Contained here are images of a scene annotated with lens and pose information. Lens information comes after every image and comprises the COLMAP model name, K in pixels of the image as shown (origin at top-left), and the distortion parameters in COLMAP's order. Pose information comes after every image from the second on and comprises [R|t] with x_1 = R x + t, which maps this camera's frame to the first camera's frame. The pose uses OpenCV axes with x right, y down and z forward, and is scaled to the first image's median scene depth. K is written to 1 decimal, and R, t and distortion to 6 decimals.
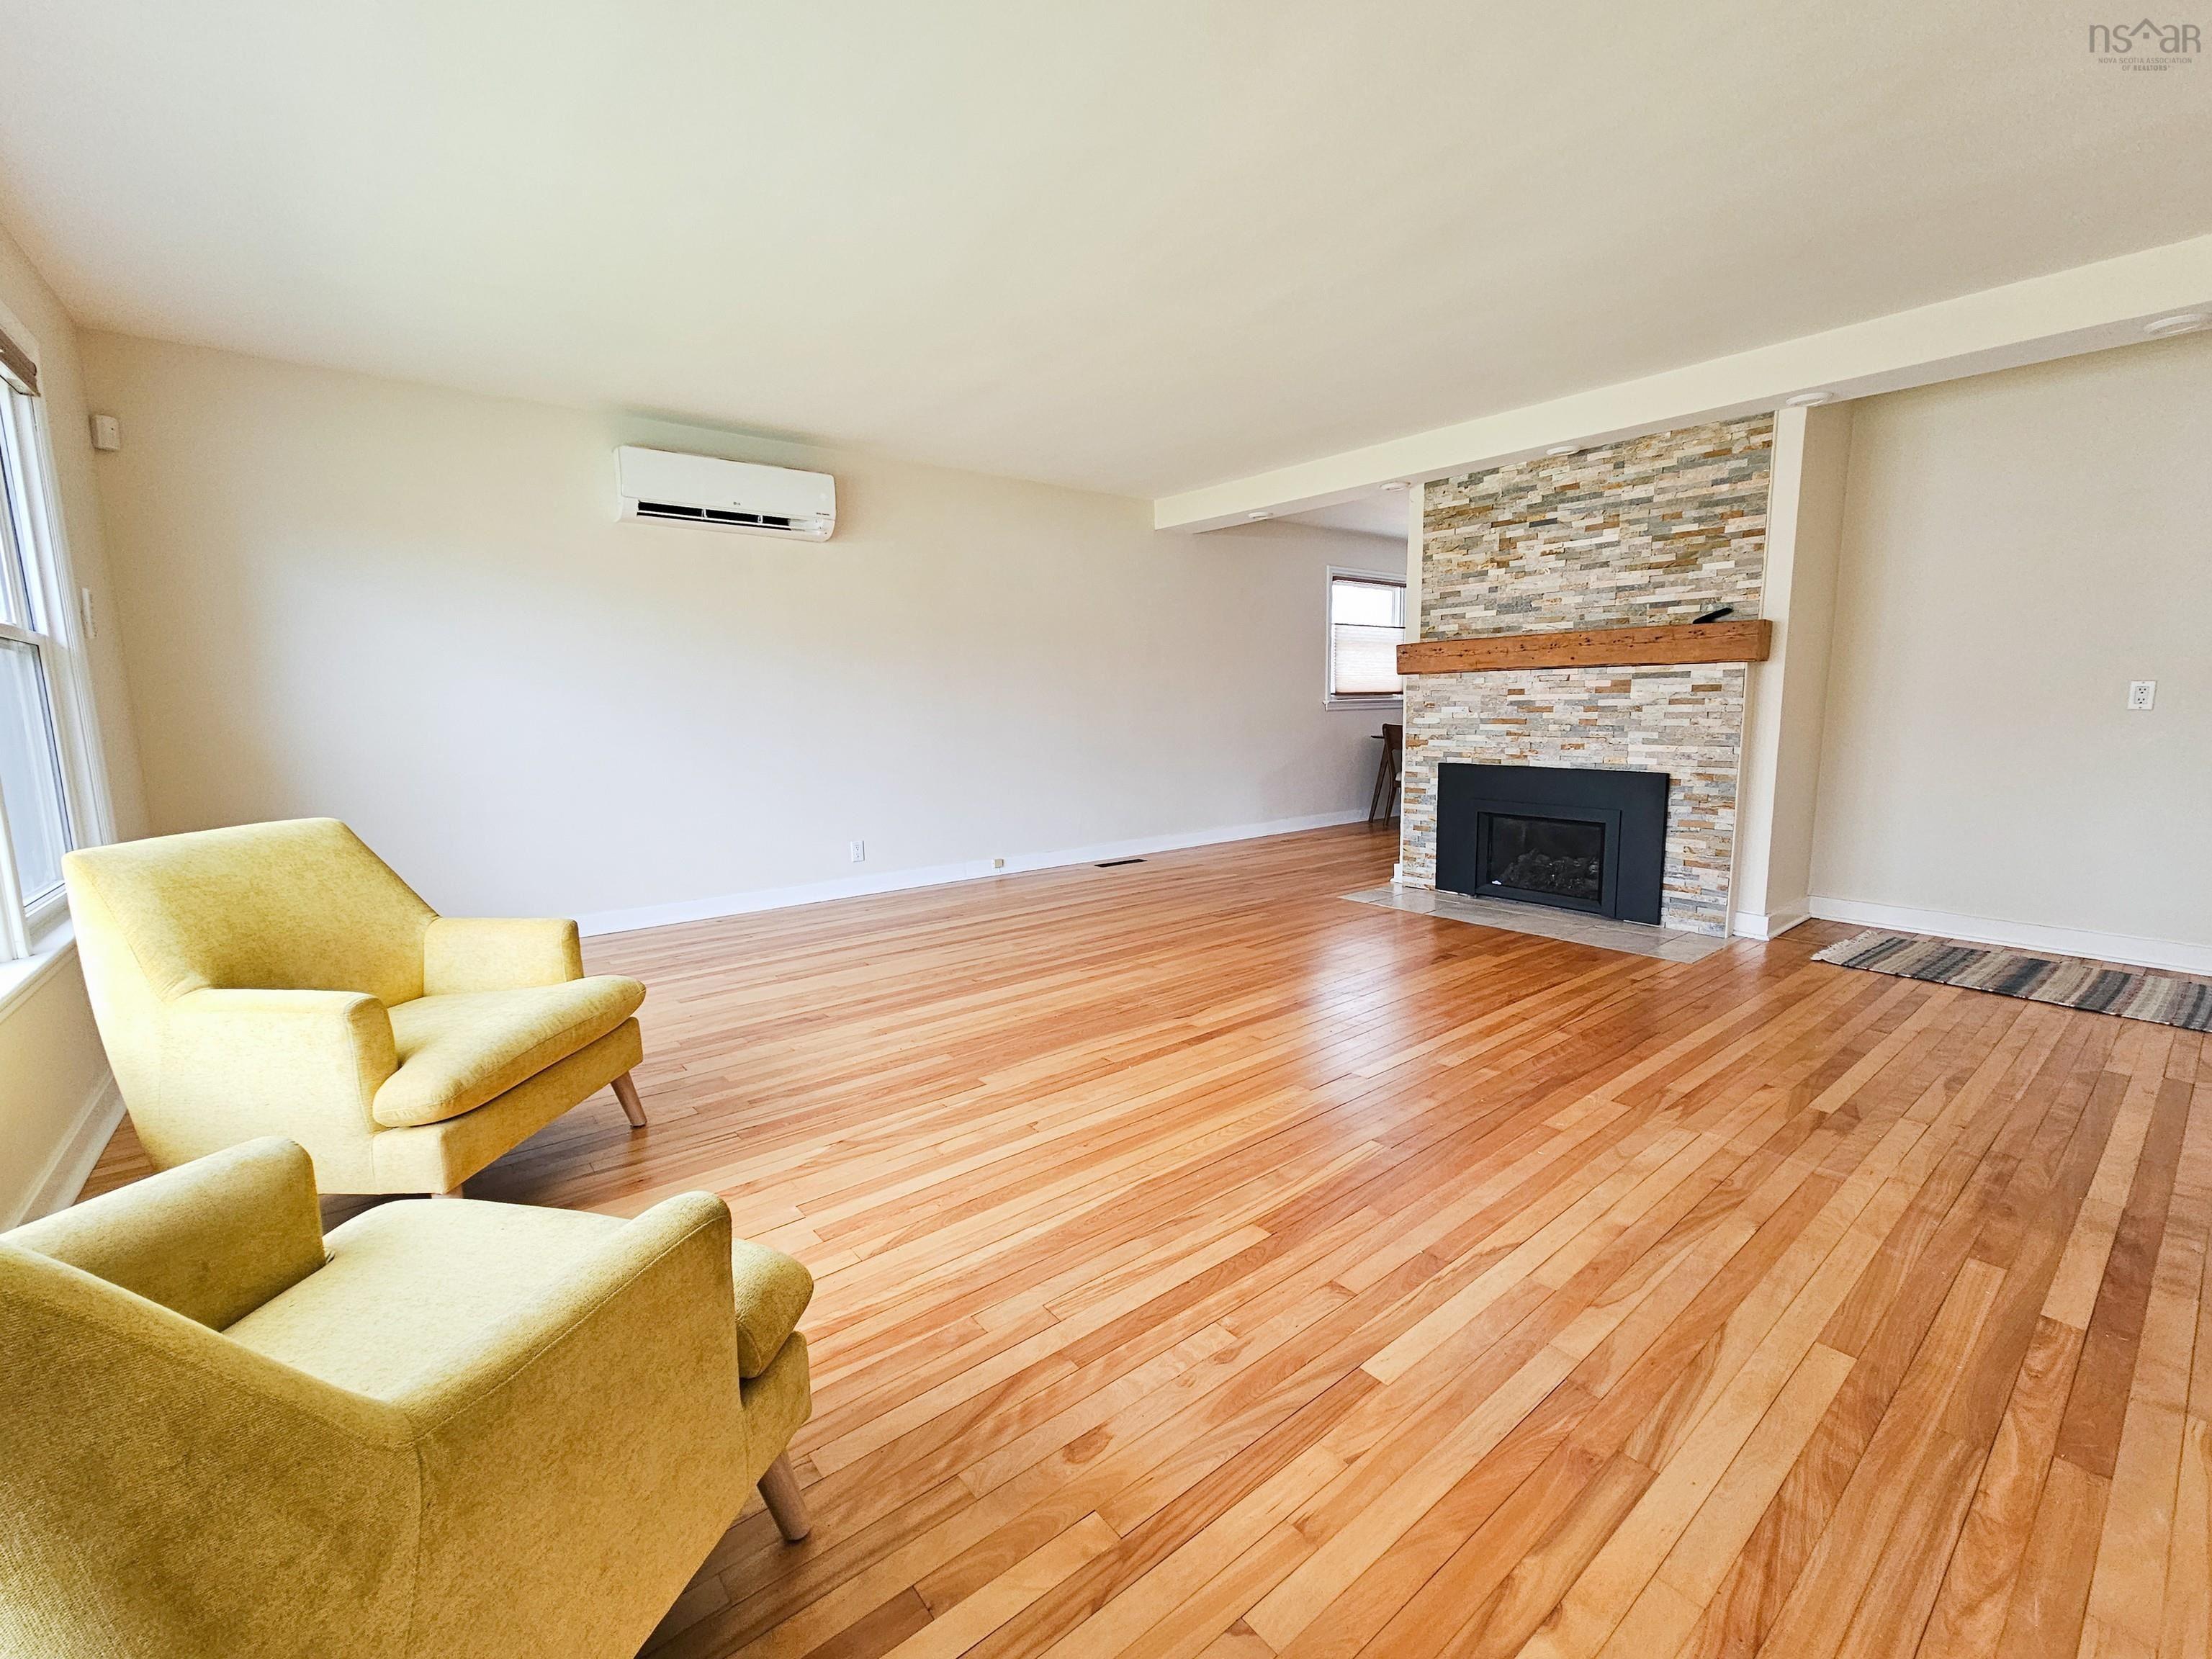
lens RADIAL K [[931.8, 0, 1111.0], [0, 931.8, 827.5], [0, 0, 1]] dist [-0.004267, 0.001521]
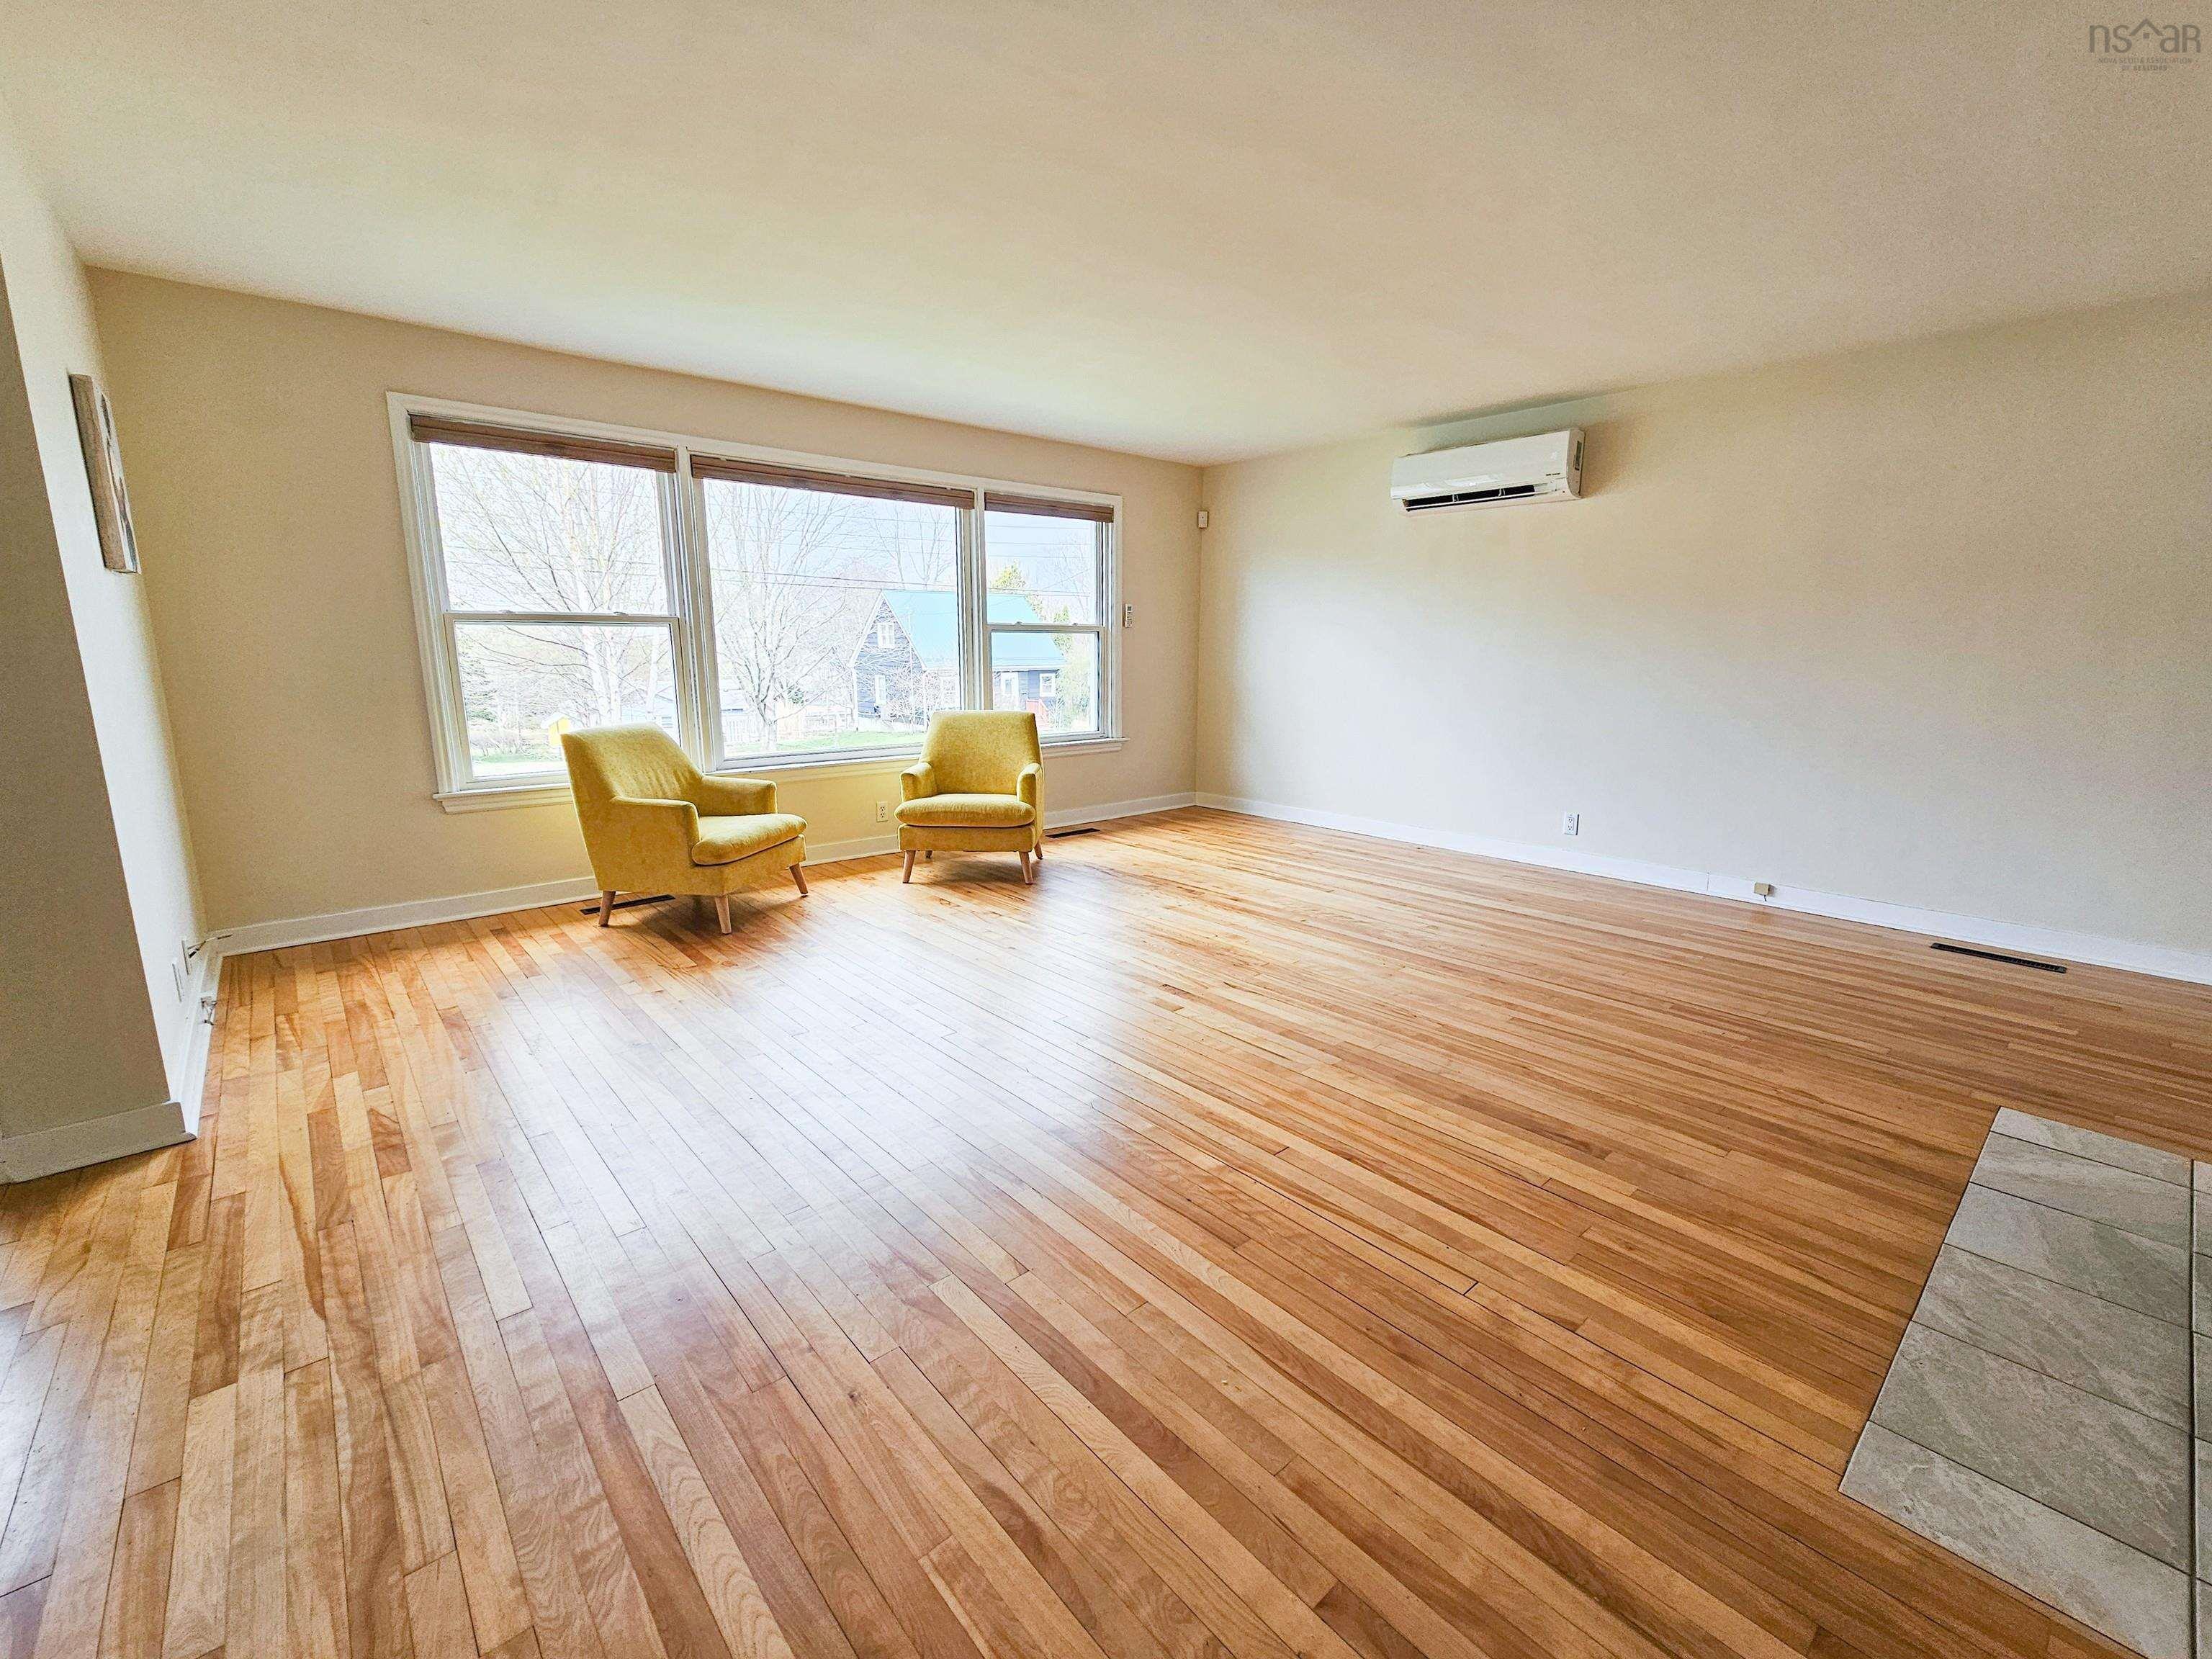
lens RADIAL K [[931.8, 0, 1119.0], [0, 931.8, 830.4], [0, 0, 1]] dist [-0.004267, 0.001521]
pose [[0.050663, 0.209819, -0.976427, 0.792849], [-0.139016, 0.969646, 0.201149, -0.118950], [0.988993, 0.125549, 0.078293, 0.579897]]
